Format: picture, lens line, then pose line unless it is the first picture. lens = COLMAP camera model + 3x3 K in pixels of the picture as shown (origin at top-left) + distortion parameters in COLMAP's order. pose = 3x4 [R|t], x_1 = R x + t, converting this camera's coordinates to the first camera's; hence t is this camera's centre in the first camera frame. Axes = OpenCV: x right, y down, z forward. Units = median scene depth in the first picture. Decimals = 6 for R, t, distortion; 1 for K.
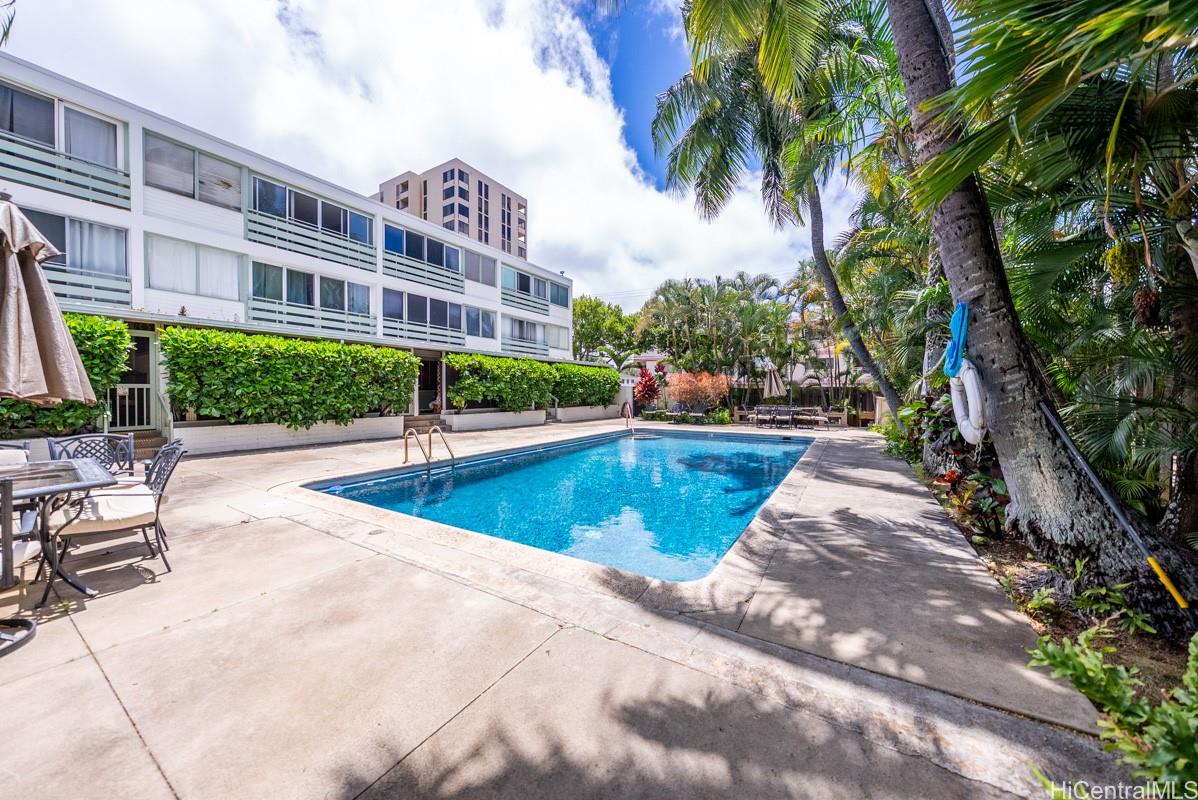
lens RADIAL K [[408.7, 0, 599.0], [0, 408.7, 400.0], [0, 0, 1]] dist [-0.000047, 0.000011]
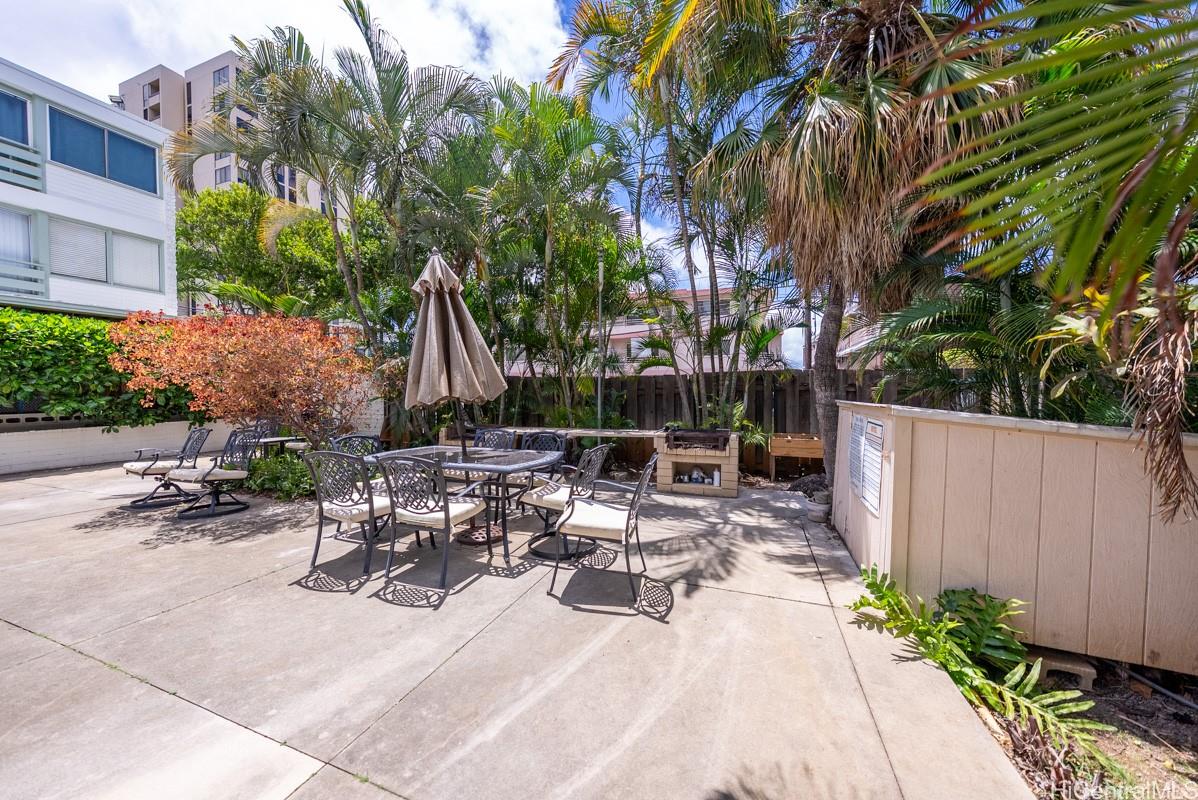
lens RADIAL K [[408.7, 0, 599.0], [0, 408.7, 400.0], [0, 0, 1]] dist [-0.000047, 0.000011]
pose [[0.981479, -0.011681, 0.191214, 0.301074], [0.009435, 0.999875, 0.012651, -0.008188], [-0.191338, -0.010613, 0.981467, 0.484706]]
